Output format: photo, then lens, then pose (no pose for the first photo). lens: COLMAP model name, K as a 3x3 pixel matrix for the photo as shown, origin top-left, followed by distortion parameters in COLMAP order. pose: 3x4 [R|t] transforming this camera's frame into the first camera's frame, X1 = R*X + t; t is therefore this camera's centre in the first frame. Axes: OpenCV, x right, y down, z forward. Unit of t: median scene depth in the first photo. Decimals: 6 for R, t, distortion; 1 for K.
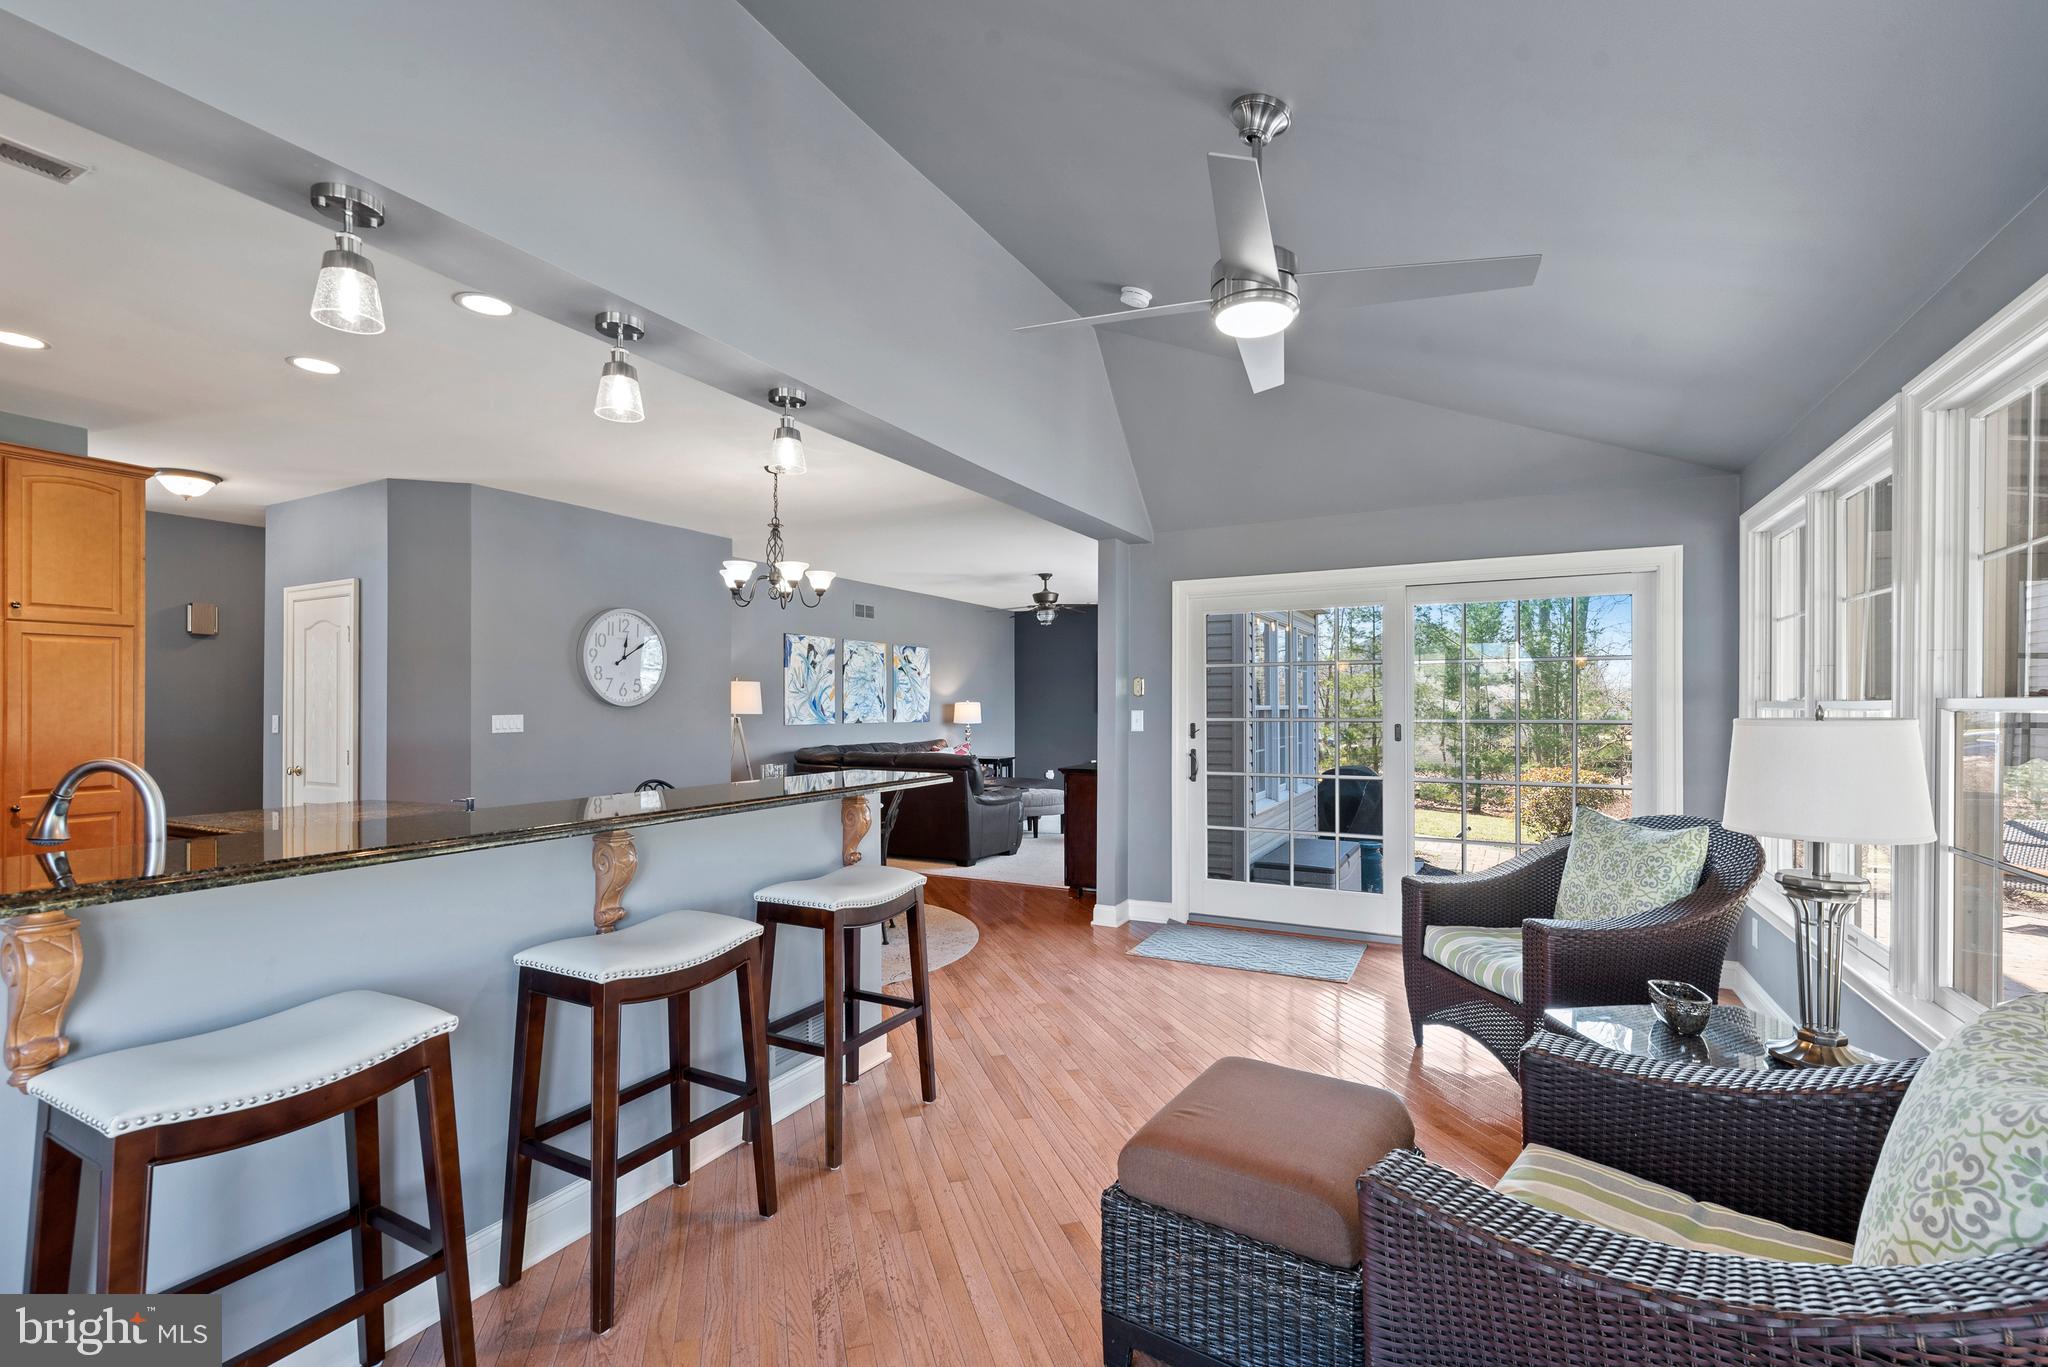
lens RADIAL K [[892.1, 0, 1020.0], [0, 892.1, 704.3], [0, 0, 1]] dist [0.002224, -0.002256]
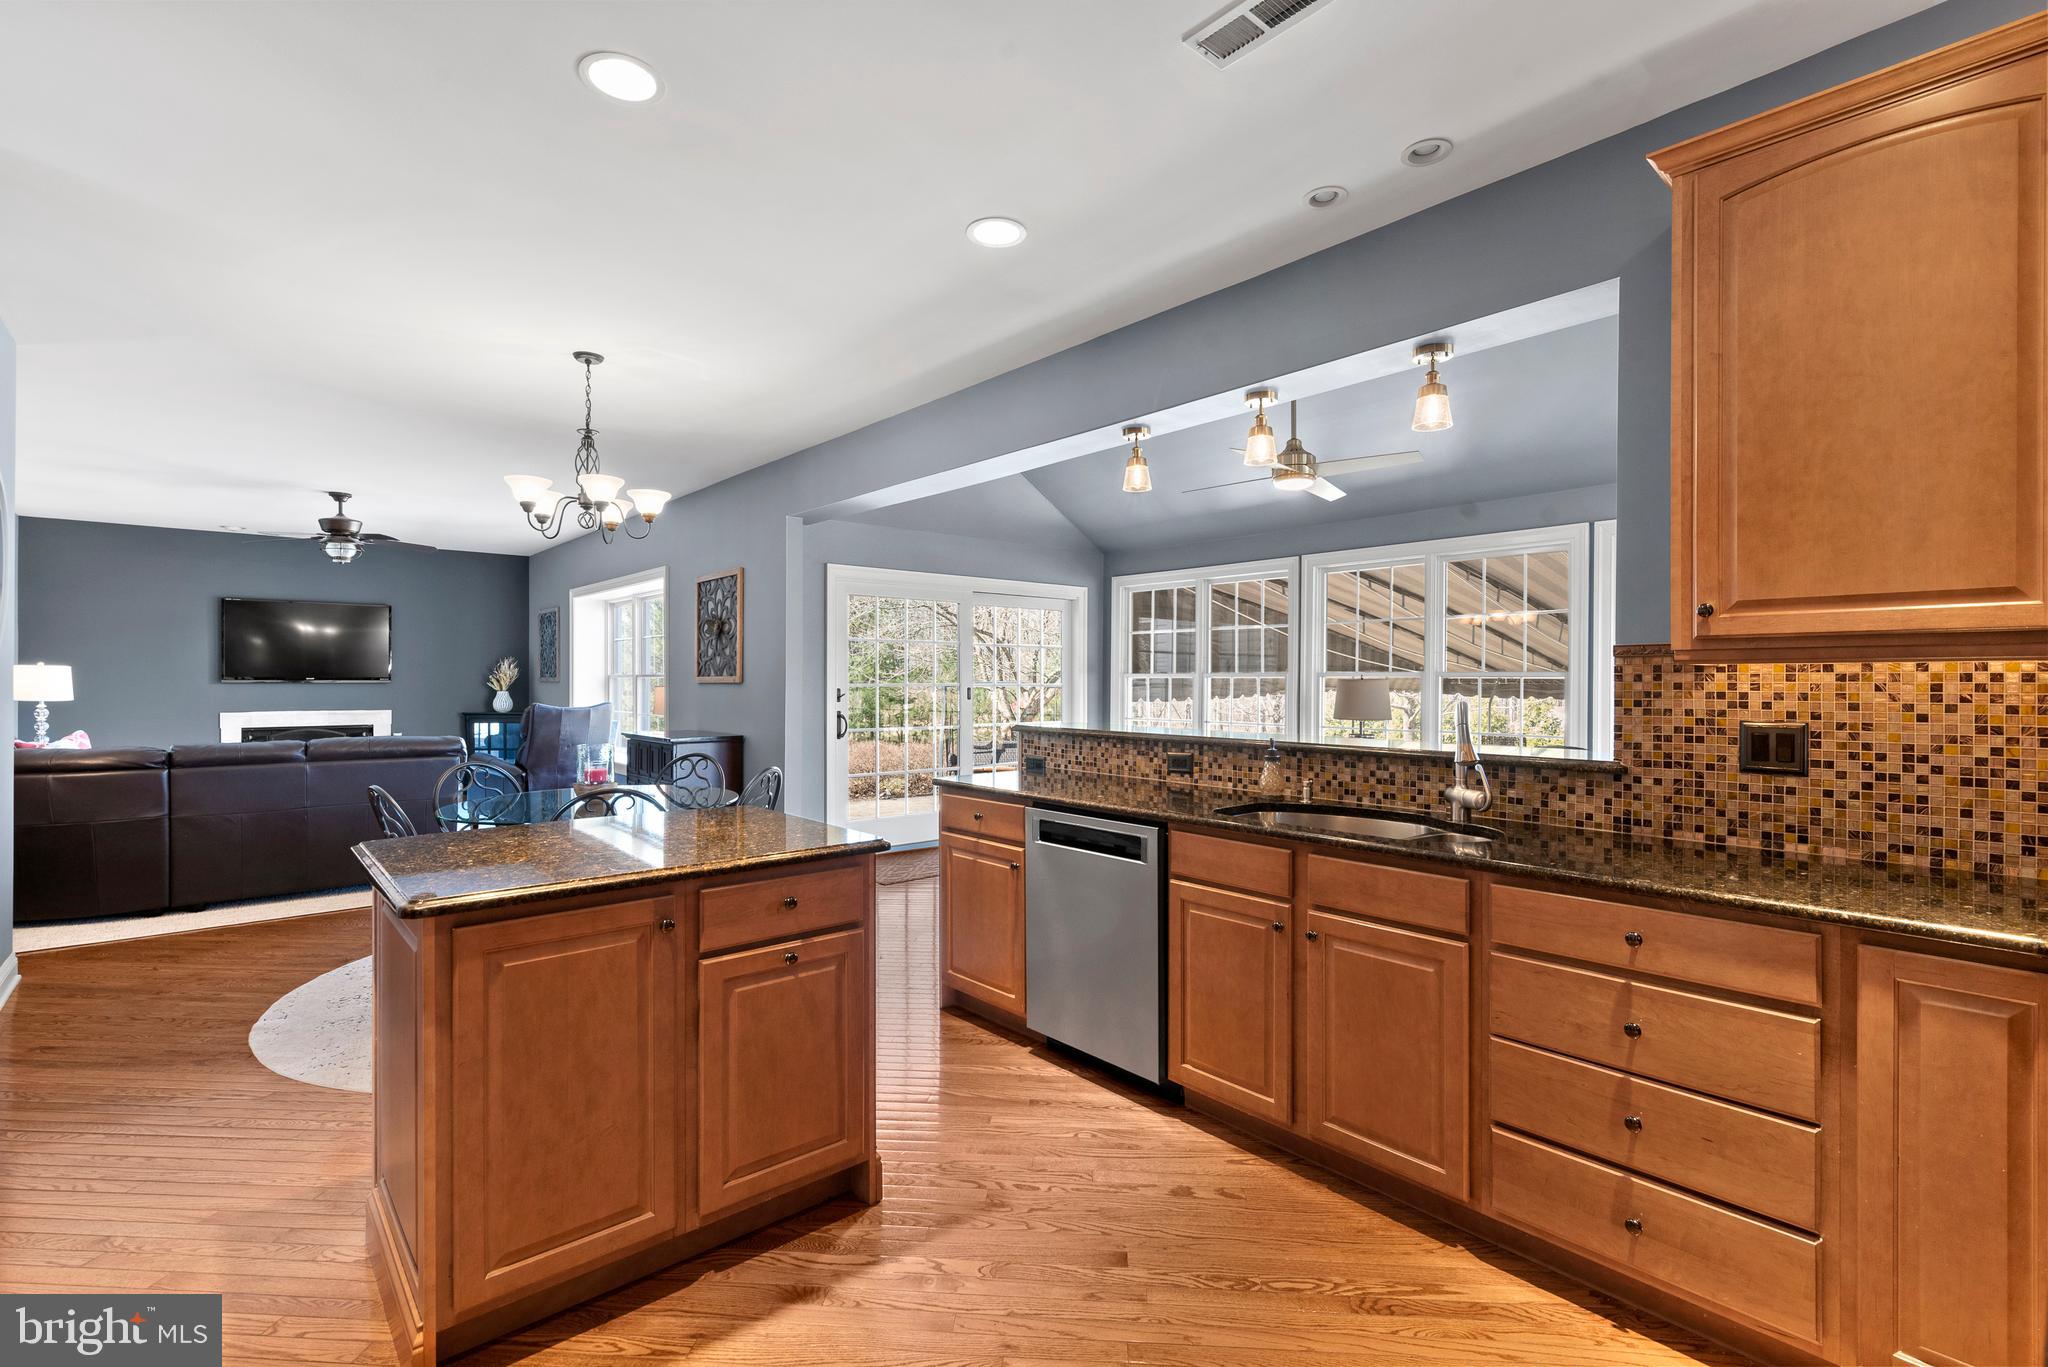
lens RADIAL K [[925.0, 0, 1016.3], [0, 925.0, 679.0], [0, 0, 1]] dist [0.002179, -0.000245]
pose [[0.358089, 0.004653, 0.933676, -0.712429], [-0.004789, 0.999984, -0.003147, 0.009626], [-0.933675, -0.003344, 0.358105, 0.303766]]
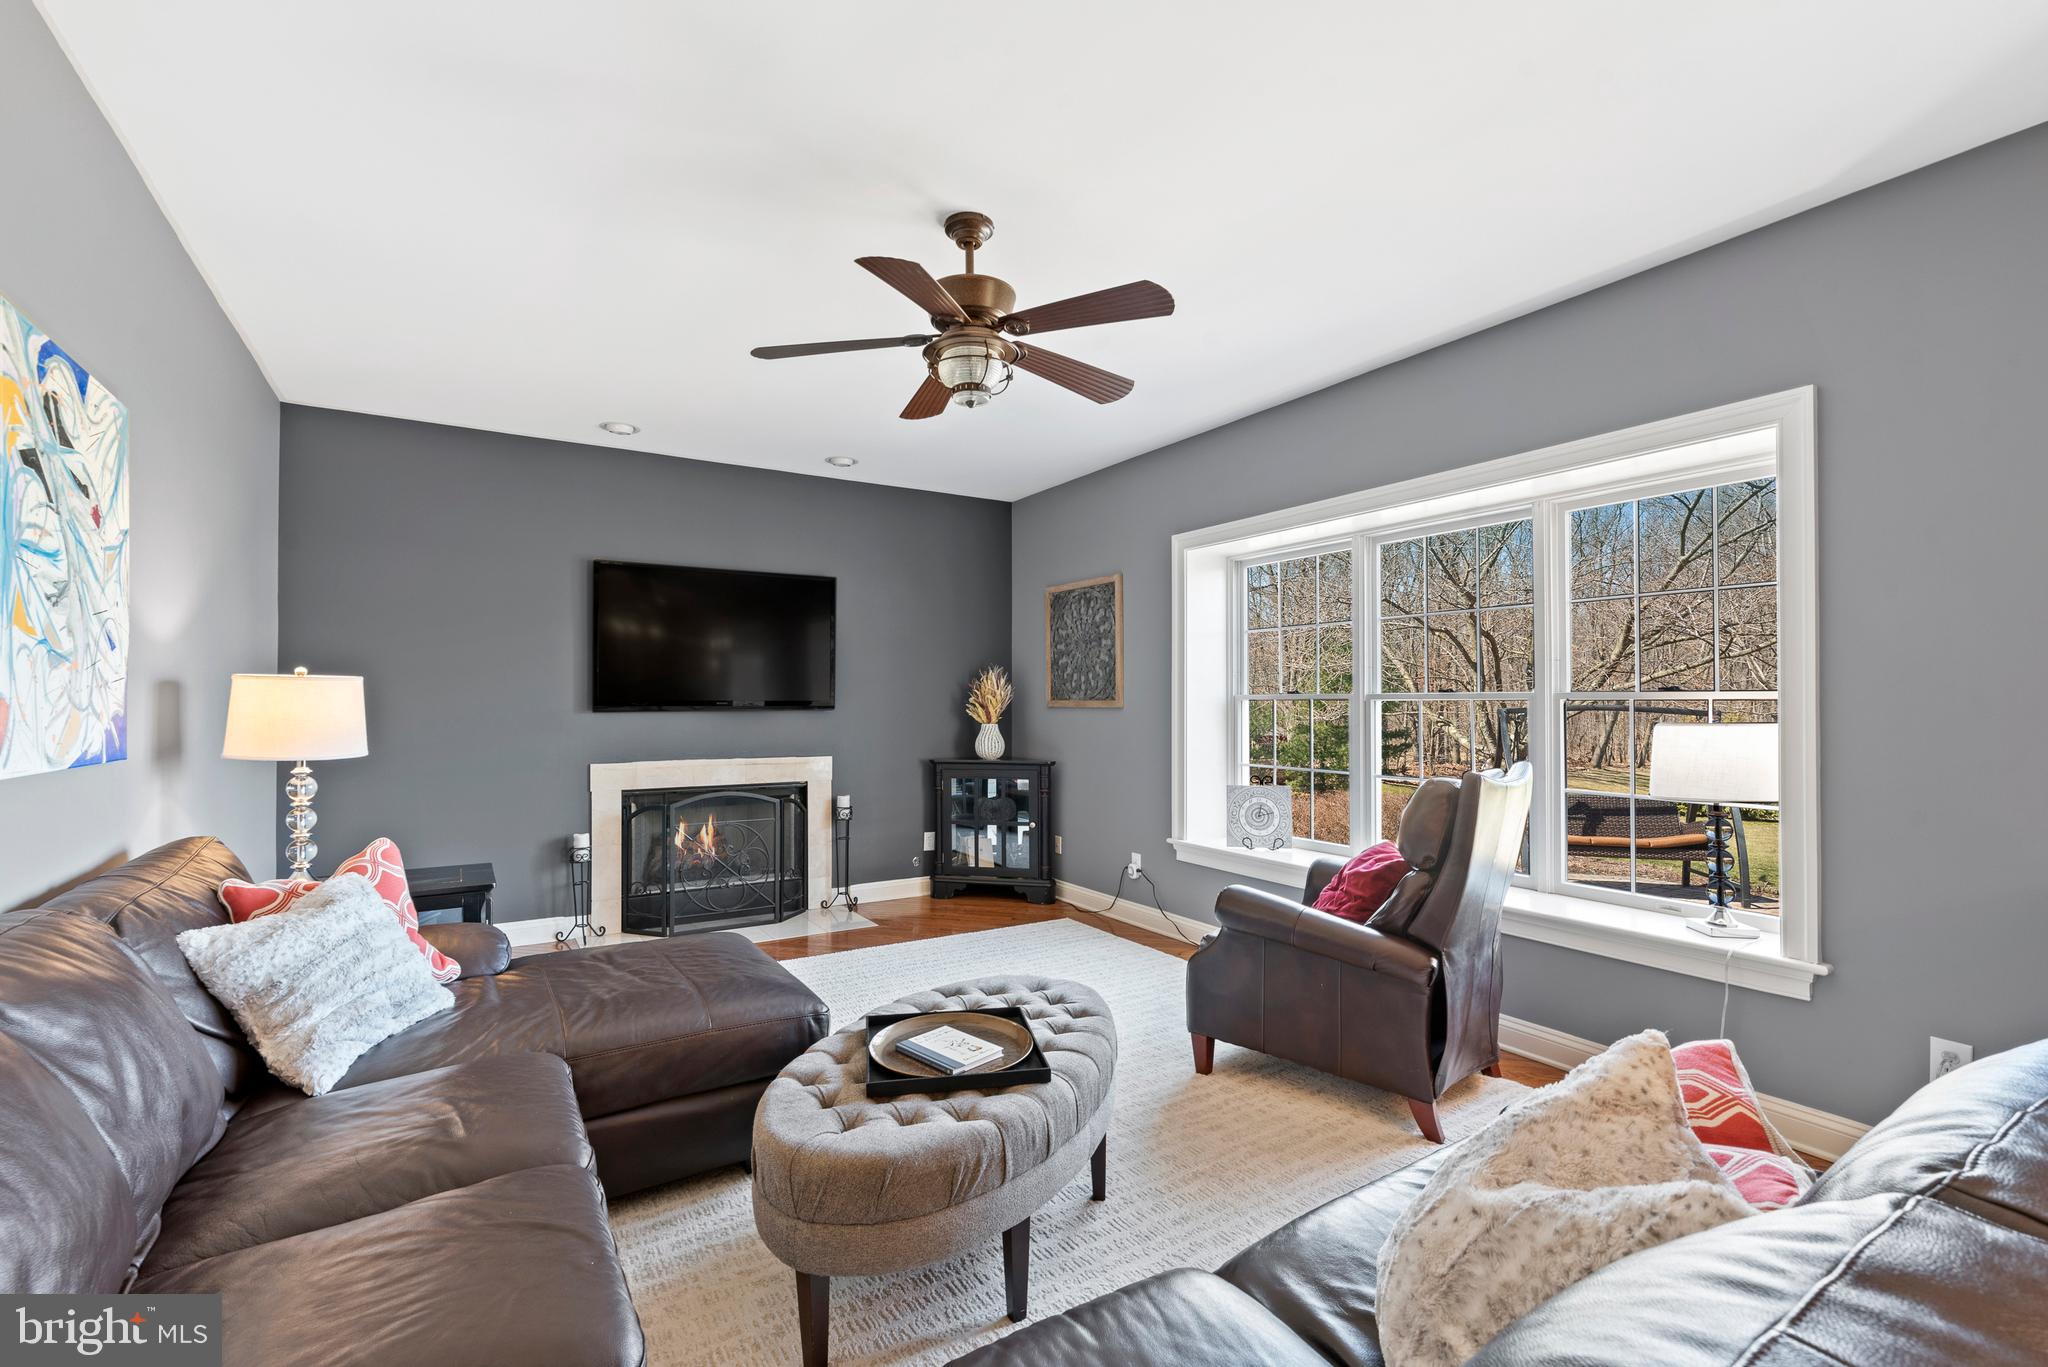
lens RADIAL K [[892.1, 0, 1019.0], [0, 892.1, 700.3], [0, 0, 1]] dist [0.002224, -0.002256]
pose [[0.504069, 0.005099, 0.863648, -0.304098], [-0.001464, 0.999986, -0.005050, 0.010332], [-0.863662, 0.001281, 0.504069, 1.242421]]
